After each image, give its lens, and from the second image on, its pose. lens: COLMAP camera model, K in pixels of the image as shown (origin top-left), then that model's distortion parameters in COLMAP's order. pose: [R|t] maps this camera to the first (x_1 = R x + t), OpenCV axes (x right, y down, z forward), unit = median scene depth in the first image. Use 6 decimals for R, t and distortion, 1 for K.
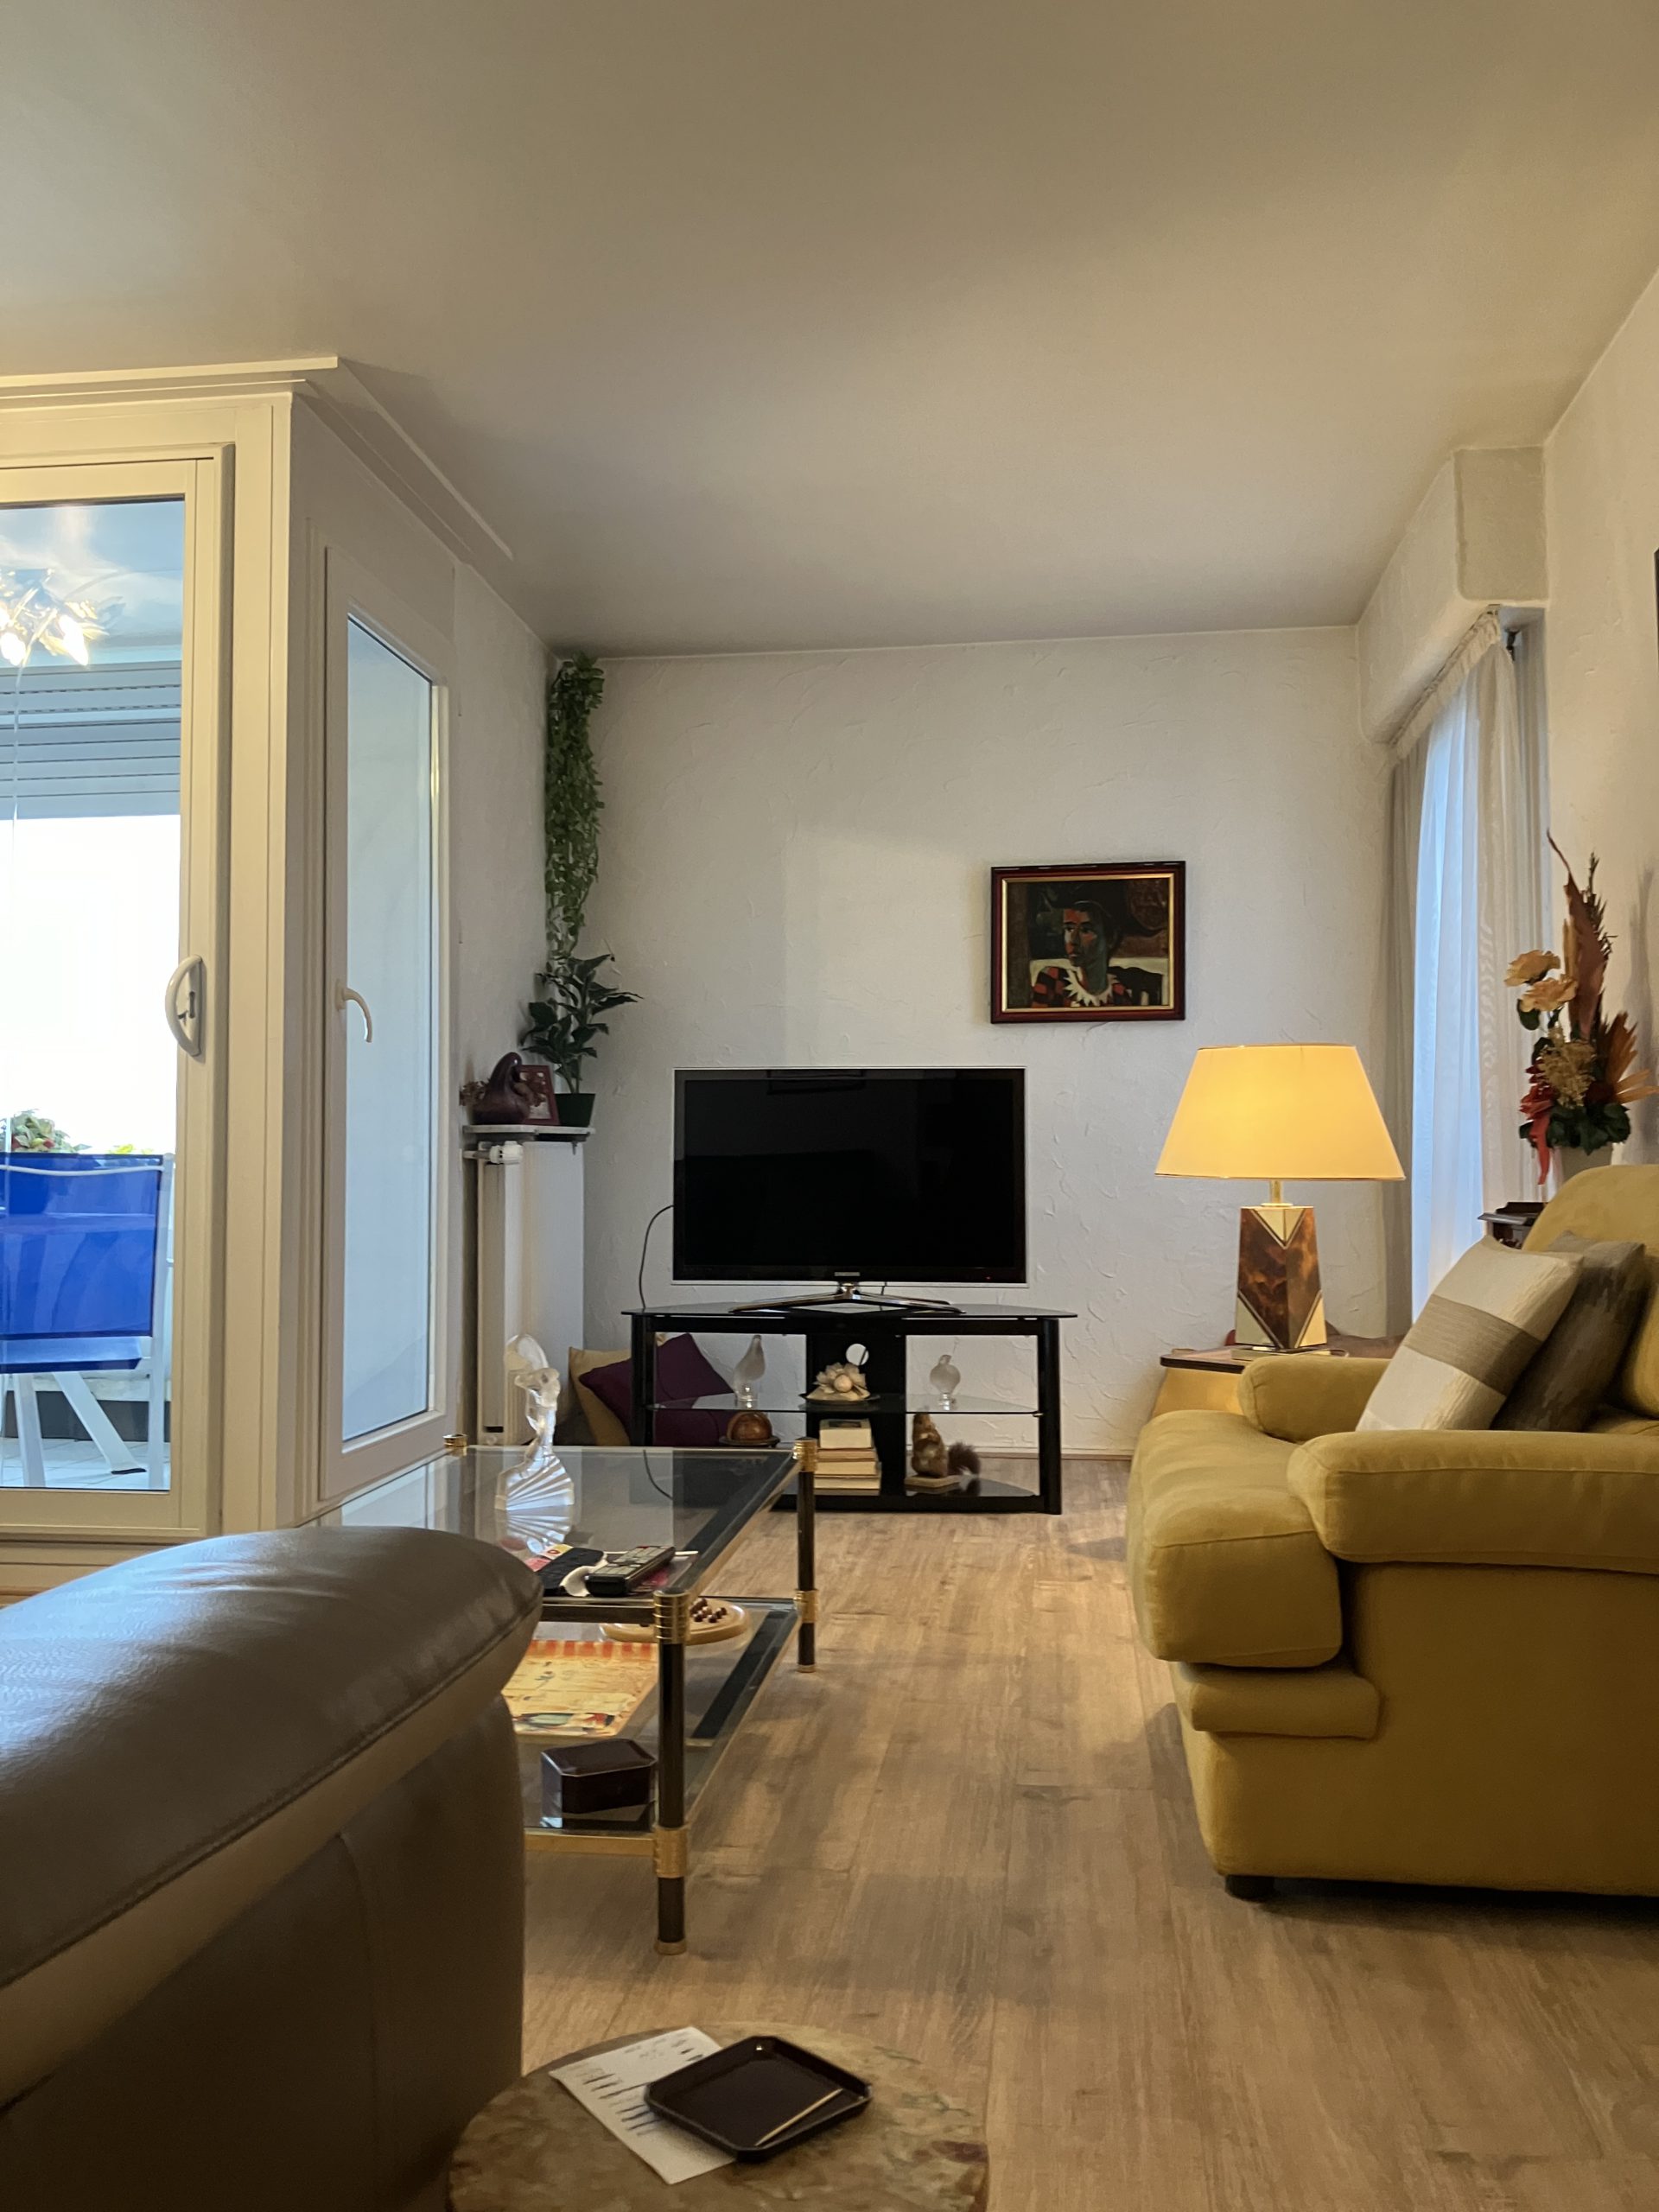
lens RADIAL K [[1826.0, 0, 825.2], [0, 1826.0, 1103.3], [0, 0, 1]] dist [0.006055, 0.021042]
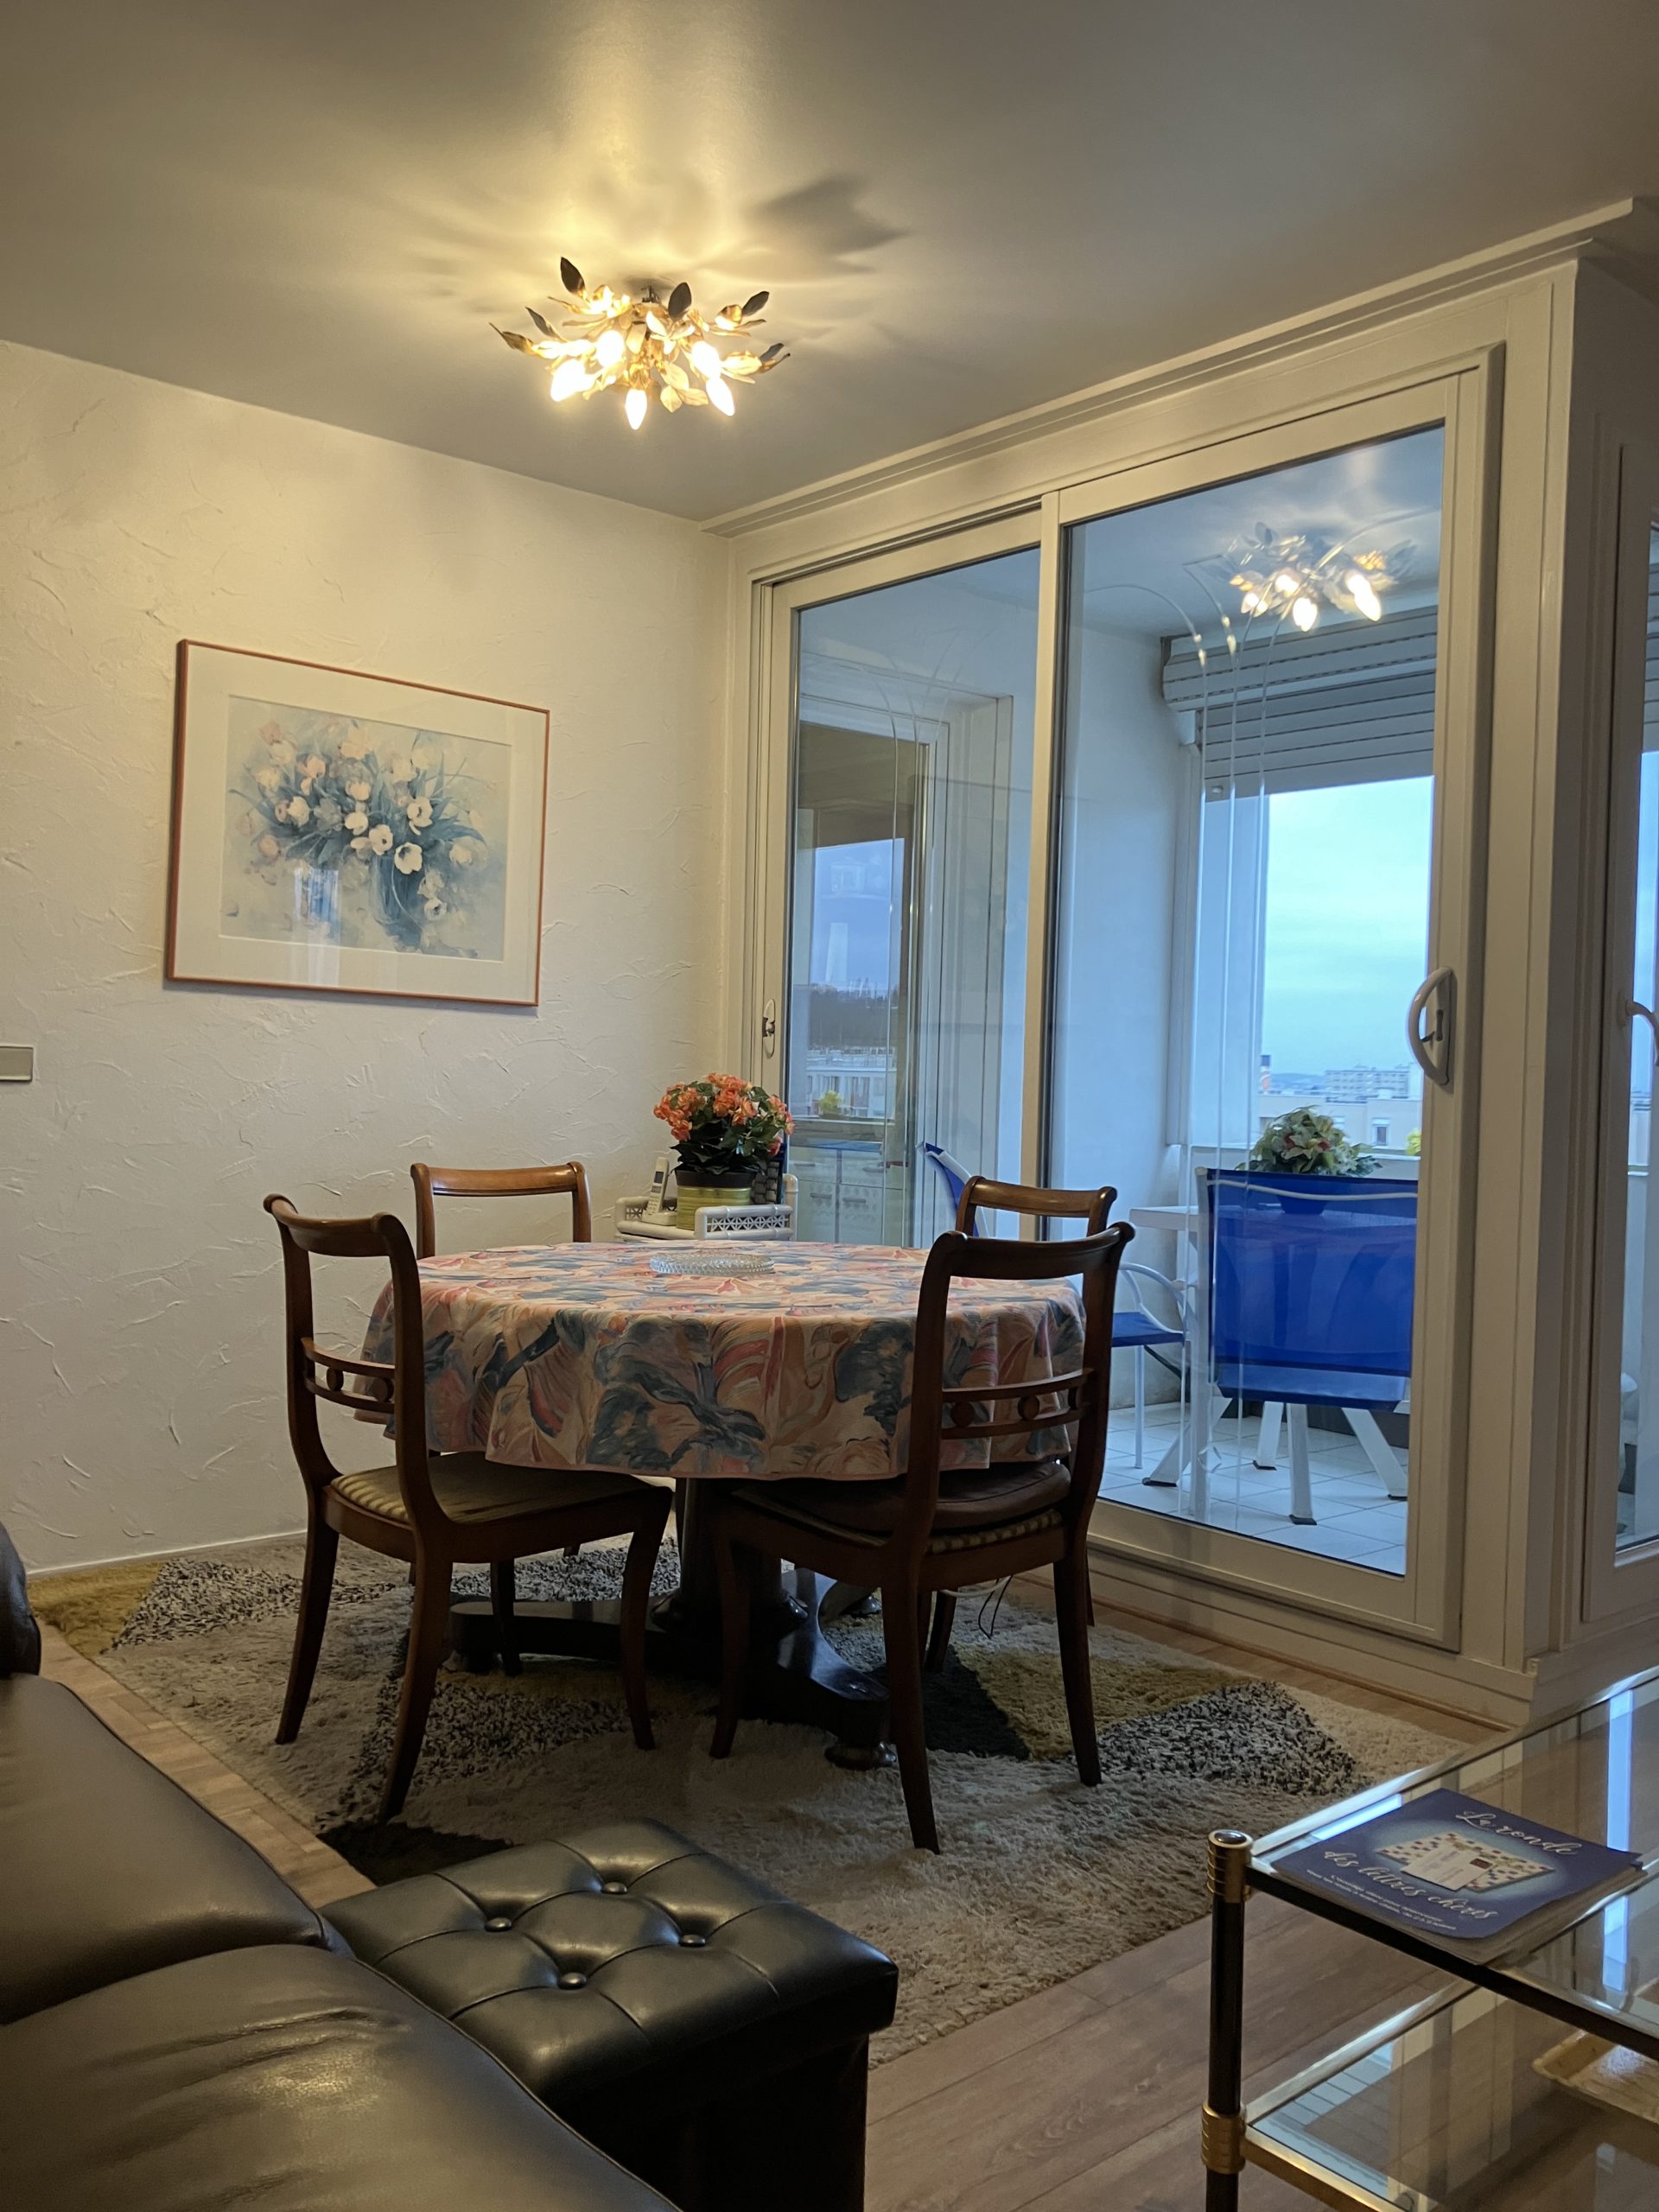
lens RADIAL K [[1826.0, 0, 834.5], [0, 1826.0, 1100.9], [0, 0, 1]] dist [0.006055, 0.021042]
pose [[0.753042, 0.026866, -0.657424, 0.003349], [0.005850, 0.998853, 0.047519, -0.052890], [0.657947, -0.039630, 0.752021, 0.146160]]
